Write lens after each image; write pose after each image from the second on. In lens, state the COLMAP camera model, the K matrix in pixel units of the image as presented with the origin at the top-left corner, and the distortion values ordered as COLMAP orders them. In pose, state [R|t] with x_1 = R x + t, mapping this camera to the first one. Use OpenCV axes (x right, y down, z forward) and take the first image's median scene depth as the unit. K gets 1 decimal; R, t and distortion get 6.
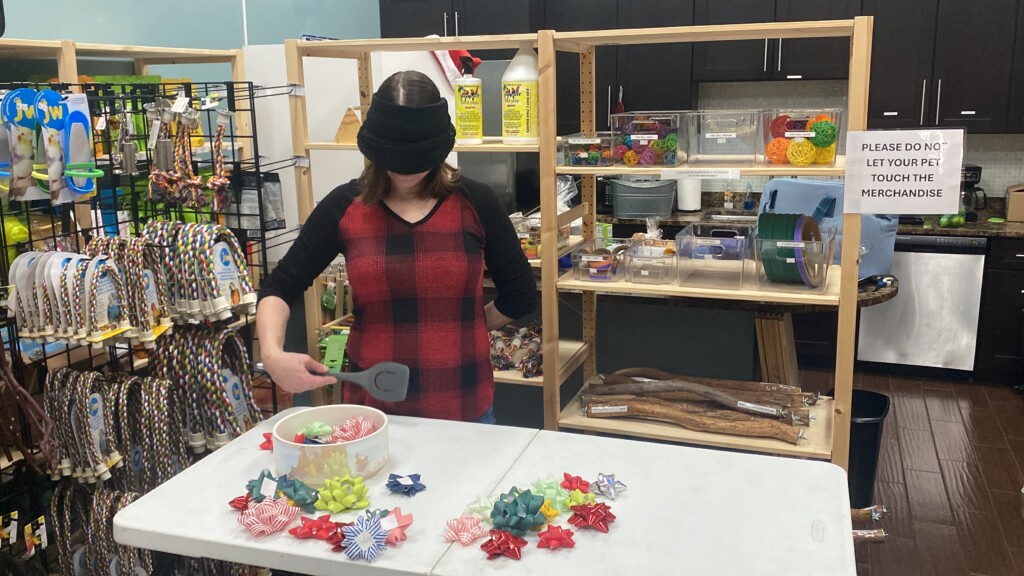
lens RADIAL K [[903.9, 0, 511.0], [0, 903.9, 273.8], [0, 0, 1]] dist [0.035697, -0.058897]
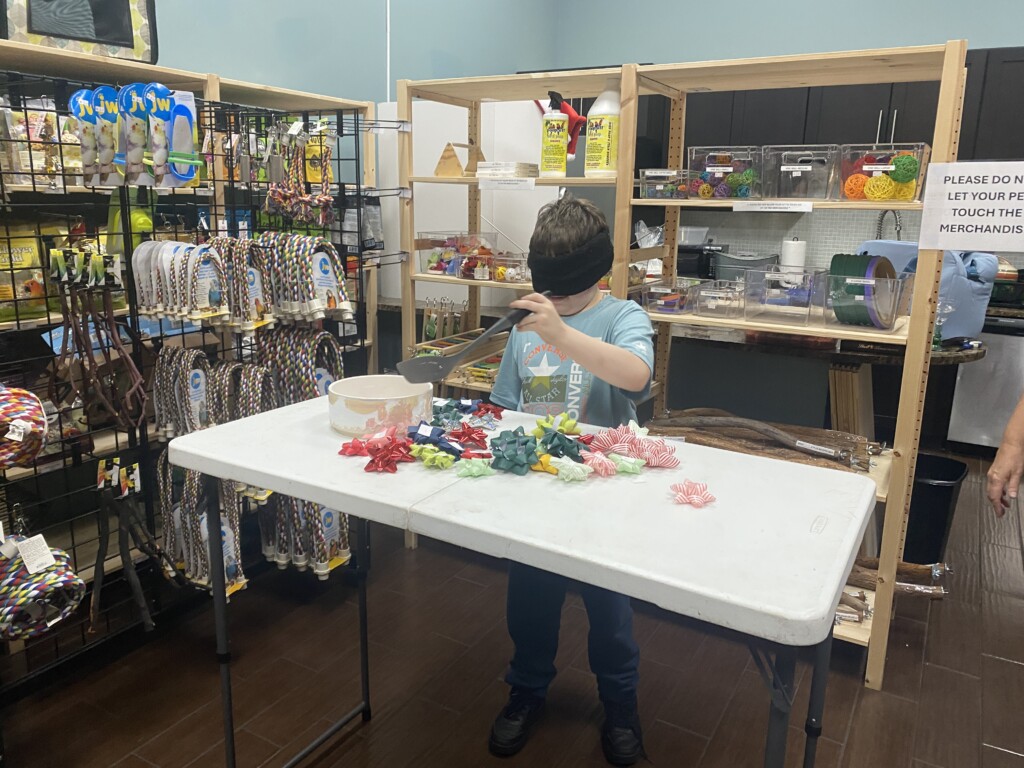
lens RADIAL K [[786.0, 0, 500.5], [0, 786.0, 376.8], [0, 0, 1]] dist [0.035155, -0.052688]
pose [[0.980947, 0.078469, -0.177726, 0.081516], [-0.074963, 0.996838, 0.026368, 0.075395], [0.179233, -0.012543, 0.983727, 0.078590]]
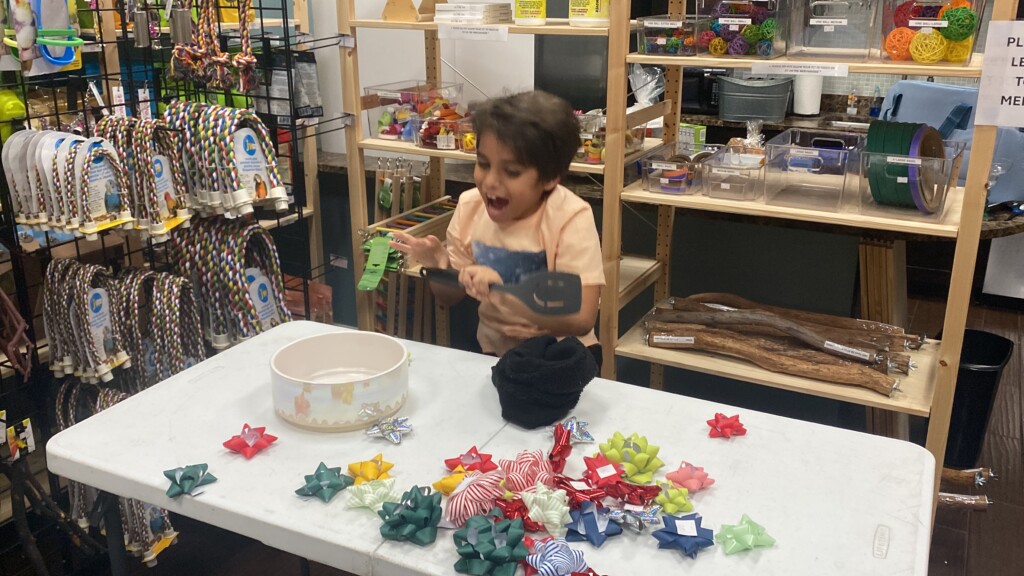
lens RADIAL K [[903.9, 0, 514.4], [0, 903.9, 276.3], [0, 0, 1]] dist [0.035697, -0.058897]
pose [[0.991035, 0.061767, -0.118469, 0.060041], [-0.047737, 0.991888, 0.117807, -0.007886], [0.124785, -0.111095, 0.985945, 0.127962]]
